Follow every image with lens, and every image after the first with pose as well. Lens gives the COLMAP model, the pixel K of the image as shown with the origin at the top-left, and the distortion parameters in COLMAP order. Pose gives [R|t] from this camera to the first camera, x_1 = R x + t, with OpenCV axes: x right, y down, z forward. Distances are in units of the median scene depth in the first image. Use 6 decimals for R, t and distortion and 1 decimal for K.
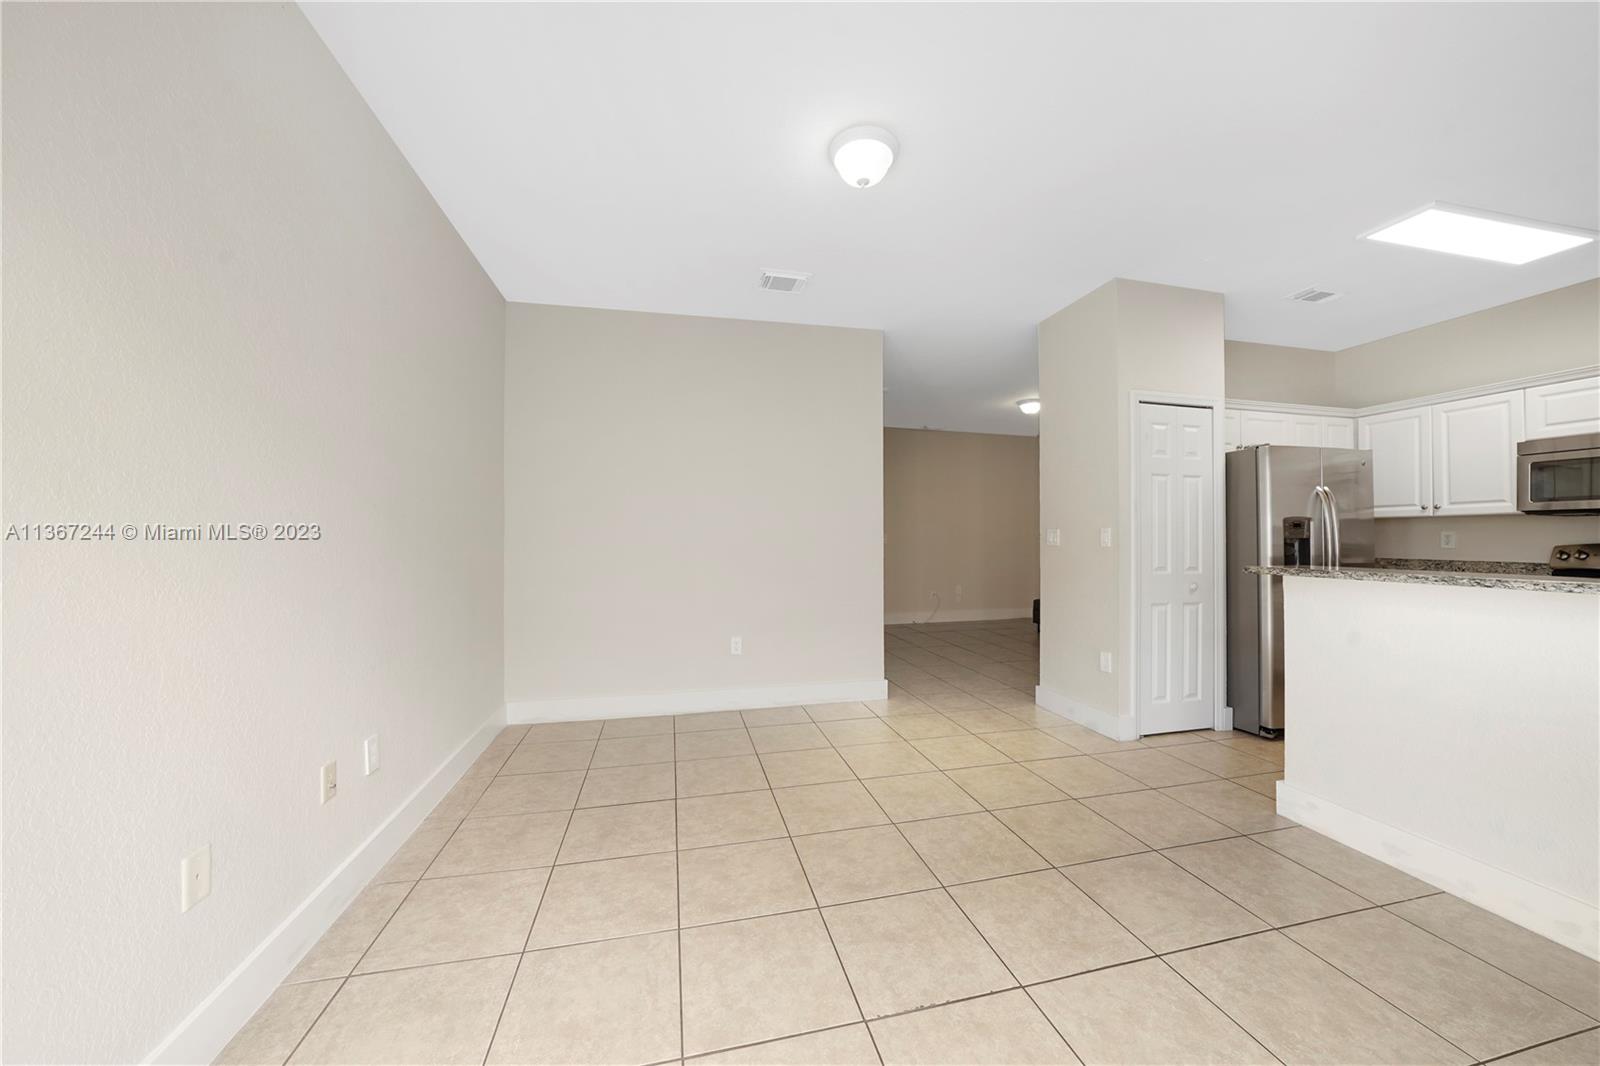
lens RADIAL K [[564.5, 0, 798.3], [0, 564.5, 531.6], [0, 0, 1]] dist [-0.018763, 0.001161]
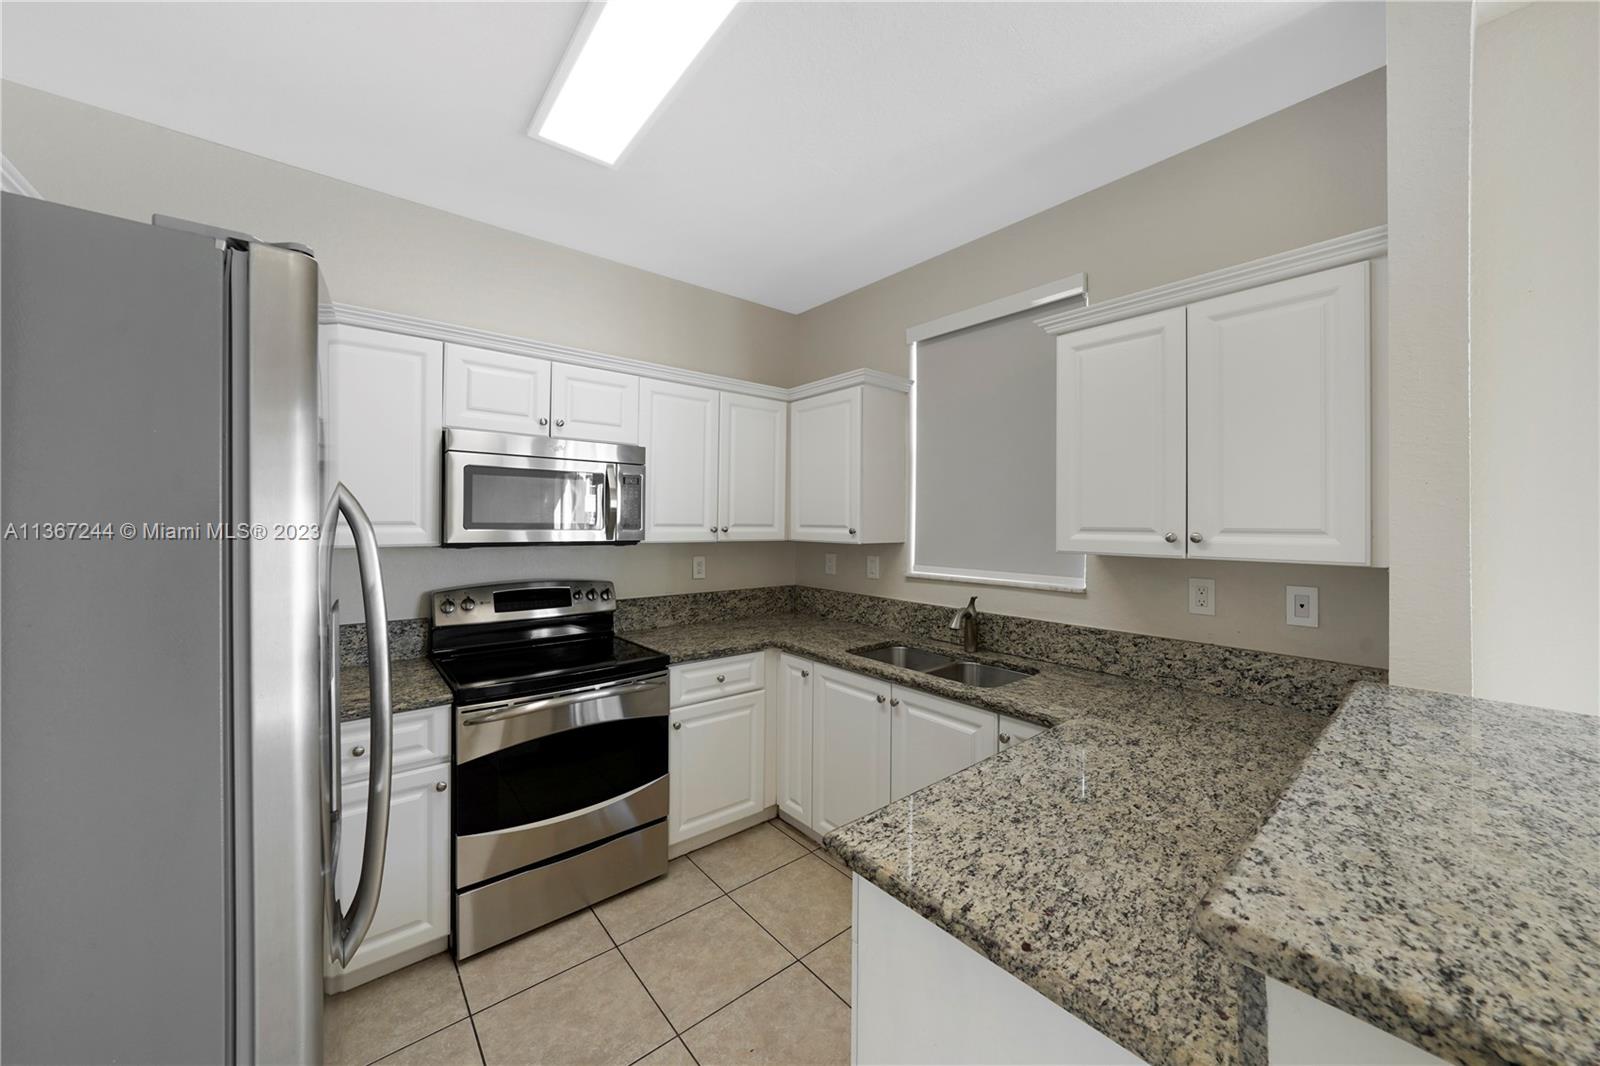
lens RADIAL K [[564.5, 0, 790.9], [0, 564.5, 516.5], [0, 0, 1]] dist [-0.018763, 0.001161]
pose [[-0.447391, 0.003184, 0.894333, 0.575702], [-0.018860, 0.999738, -0.012994, -0.062887], [-0.894139, -0.022681, -0.447214, 0.900176]]
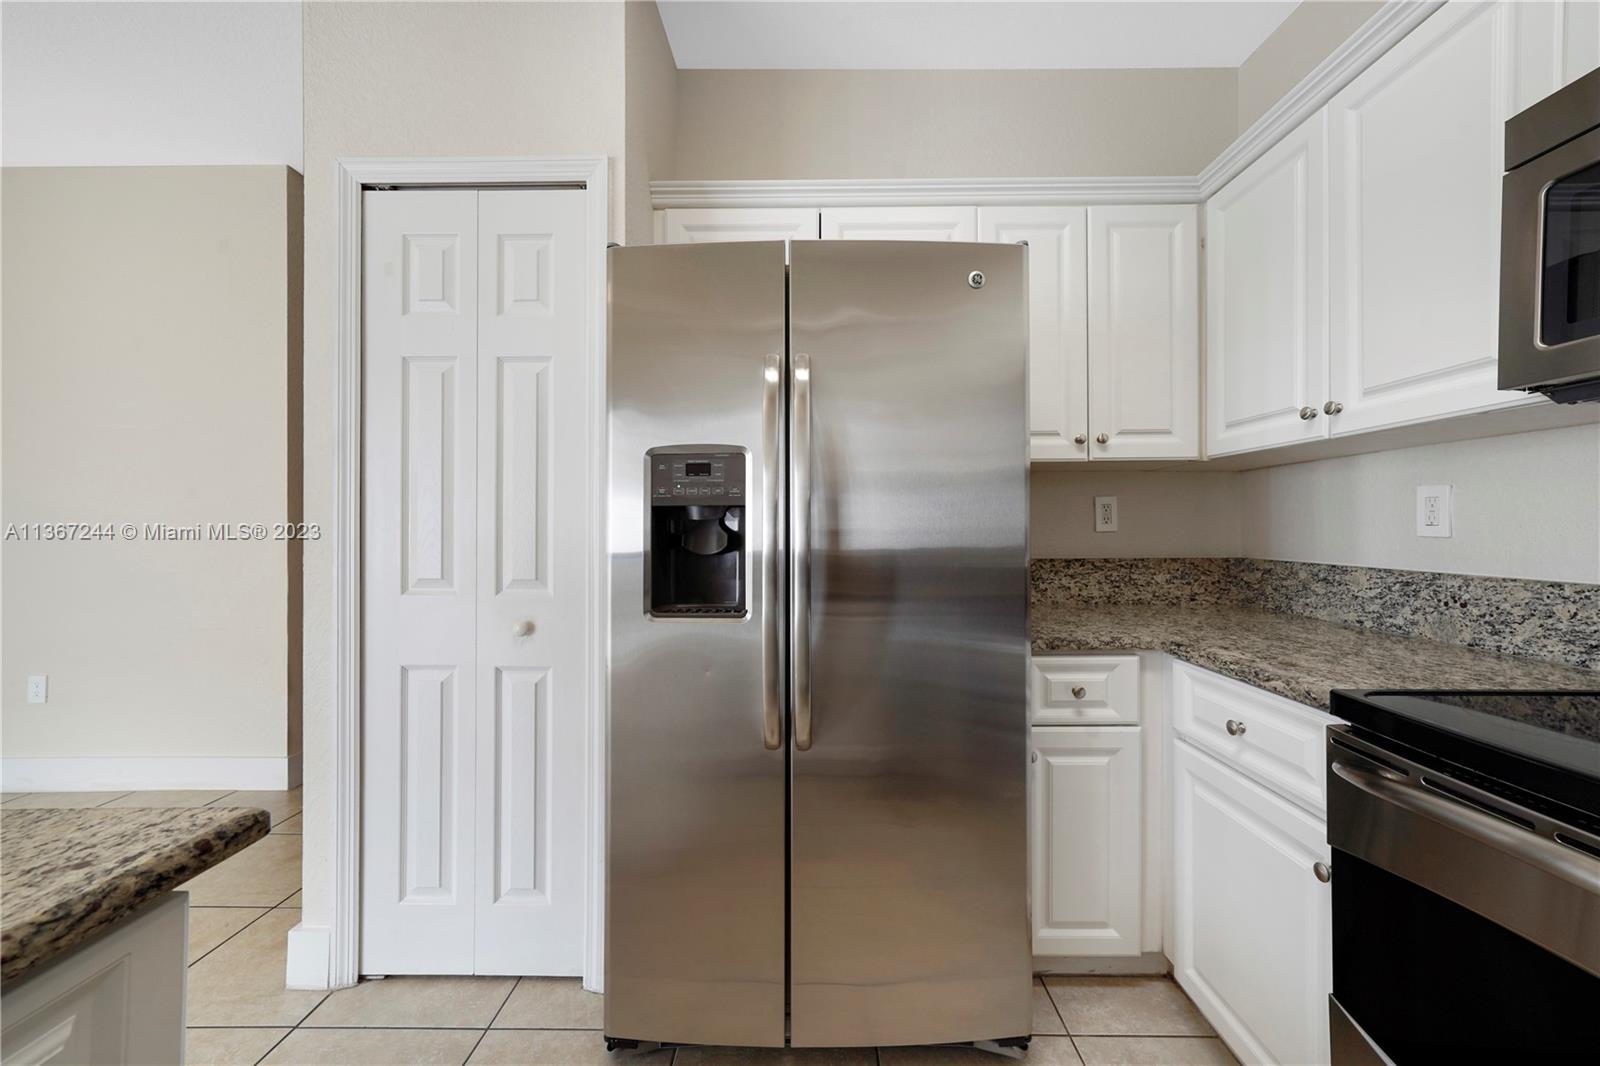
lens RADIAL K [[615.4, 0, 816.5], [0, 615.4, 528.8], [0, 0, 1]] dist [-0.002272, 0.000502]
pose [[0.971049, -0.001004, -0.238879, 1.017412], [0.003711, 0.999934, 0.010879, 0.022433], [0.238853, -0.011451, 0.970988, 0.616901]]
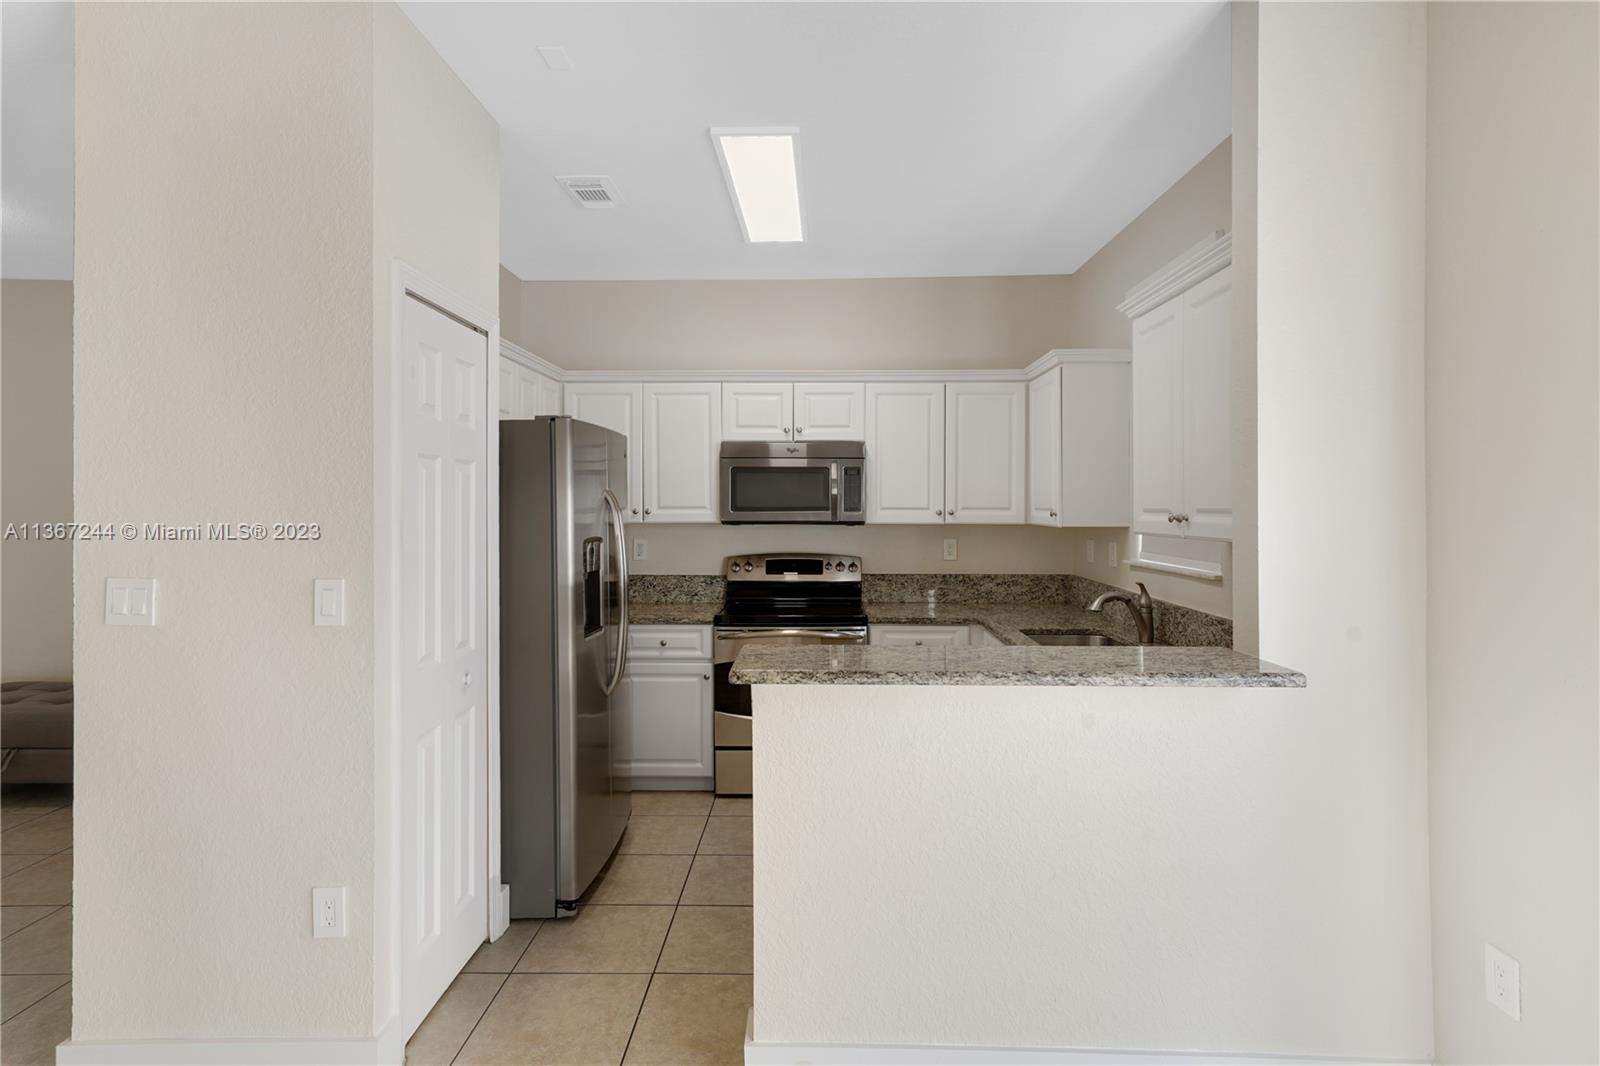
lens RADIAL K [[836.8, 0, 799.5], [0, 836.8, 501.7], [0, 0, 1]] dist [0.019414, 0.001261]
pose [[0.244034, 0.001211, 0.969766, 0.038577], [-0.011902, 0.999928, 0.001747, -0.068930], [-0.969694, -0.011968, 0.244031, 0.526991]]
